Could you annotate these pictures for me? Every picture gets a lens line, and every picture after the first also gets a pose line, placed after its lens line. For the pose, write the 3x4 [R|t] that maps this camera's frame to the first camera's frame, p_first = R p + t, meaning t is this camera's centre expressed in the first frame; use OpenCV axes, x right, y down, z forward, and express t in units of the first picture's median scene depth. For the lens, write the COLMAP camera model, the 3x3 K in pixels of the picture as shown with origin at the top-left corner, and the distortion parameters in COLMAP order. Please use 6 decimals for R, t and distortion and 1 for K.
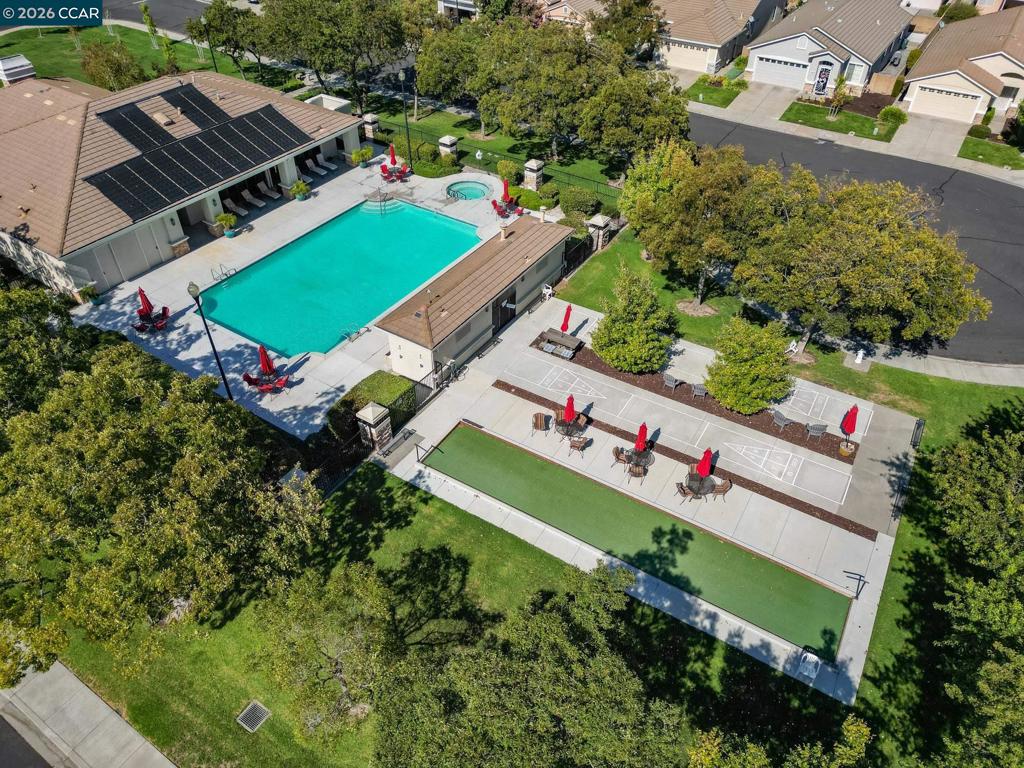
lens RADIAL K [[714.6, 0, 509.2], [0, 714.6, 382.7], [0, 0, 1]] dist [0.094521, -0.103664]
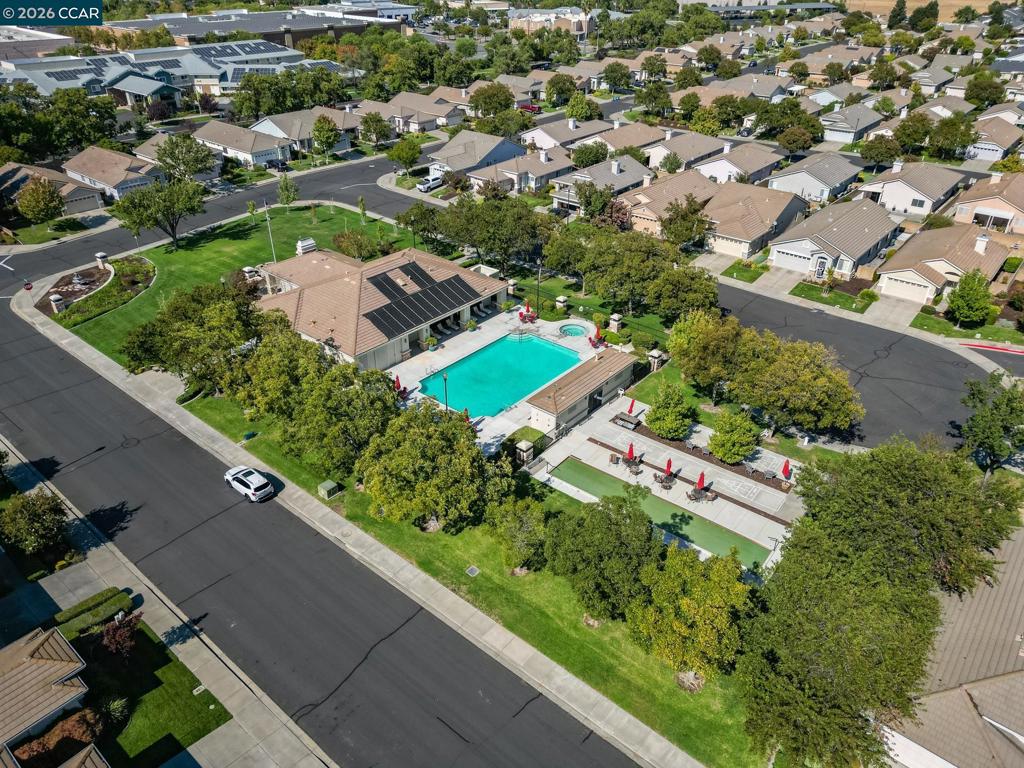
lens RADIAL K [[714.6, 0, 509.2], [0, 714.6, 382.7], [0, 0, 1]] dist [0.094521, -0.103664]
pose [[0.992954, 0.062357, -0.100766, -0.036677], [-0.078637, 0.982874, -0.166656, 0.140669], [0.088648, 0.173406, 0.980853, -0.629112]]
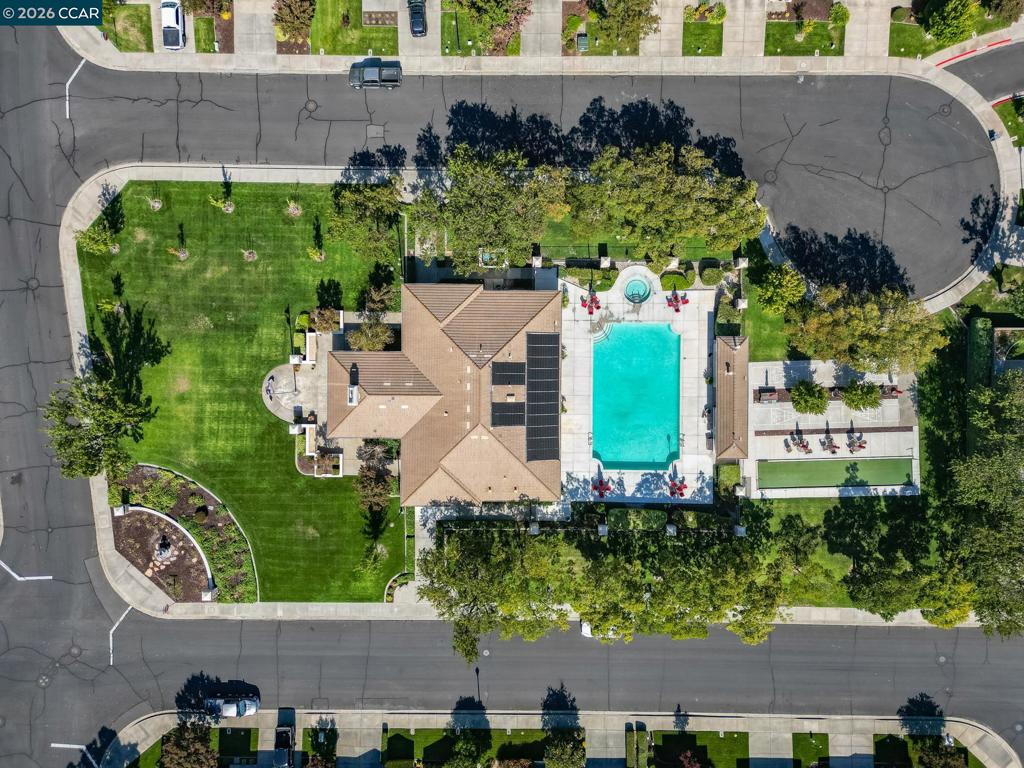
lens RADIAL K [[714.6, 0, 509.2], [0, 714.6, 382.7], [0, 0, 1]] dist [0.094521, -0.103664]
pose [[0.838660, -0.544464, -0.014437, -0.452703], [0.360989, 0.535808, 0.763280, -1.736437], [-0.407843, -0.645344, 0.645906, -0.060655]]
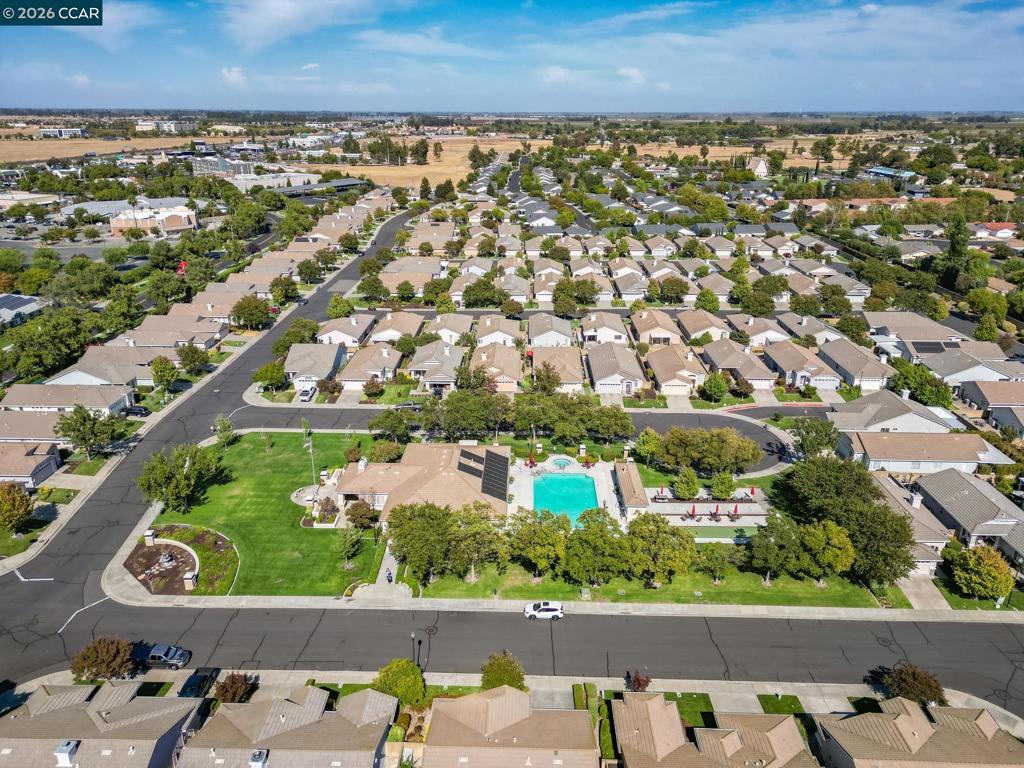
lens RADIAL K [[714.6, 0, 509.2], [0, 714.6, 382.7], [0, 0, 1]] dist [0.094521, -0.103664]
pose [[0.850052, -0.187326, 0.492261, -1.568627], [0.343911, 0.905283, -0.249377, 0.031796], [-0.398921, 0.381277, 0.833960, -1.211549]]
